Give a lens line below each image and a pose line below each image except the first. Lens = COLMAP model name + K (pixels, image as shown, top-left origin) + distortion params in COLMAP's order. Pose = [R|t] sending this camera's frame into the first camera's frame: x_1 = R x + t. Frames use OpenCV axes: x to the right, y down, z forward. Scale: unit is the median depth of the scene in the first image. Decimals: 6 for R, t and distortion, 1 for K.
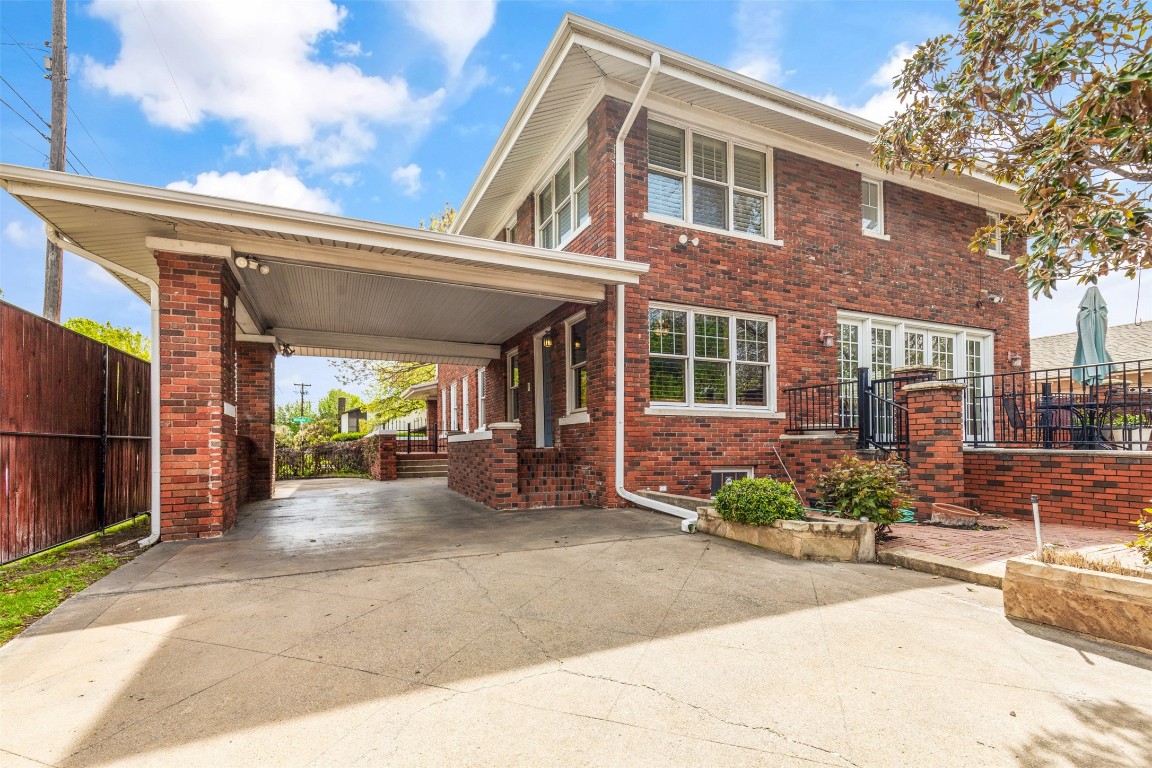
lens RADIAL K [[550.5, 0, 583.0], [0, 550.5, 439.7], [0, 0, 1]] dist [0.000665, -0.000048]
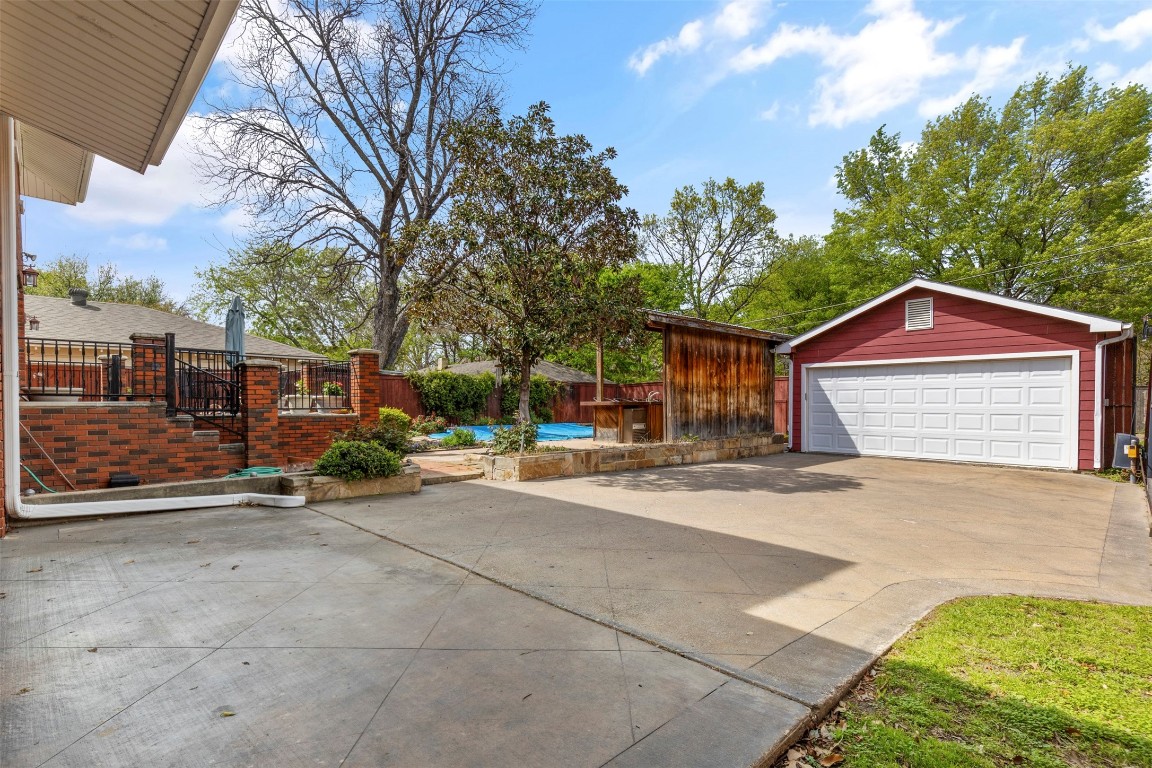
lens RADIAL K [[528.9, 0, 574.8], [0, 528.9, 402.7], [0, 0, 1]] dist [0.006876, 0.000571]
pose [[-0.339440, 0.005754, 0.940610, -0.732700], [0.000817, 0.999983, -0.005822, -0.002937], [-0.940627, -0.001208, -0.339439, 0.762197]]
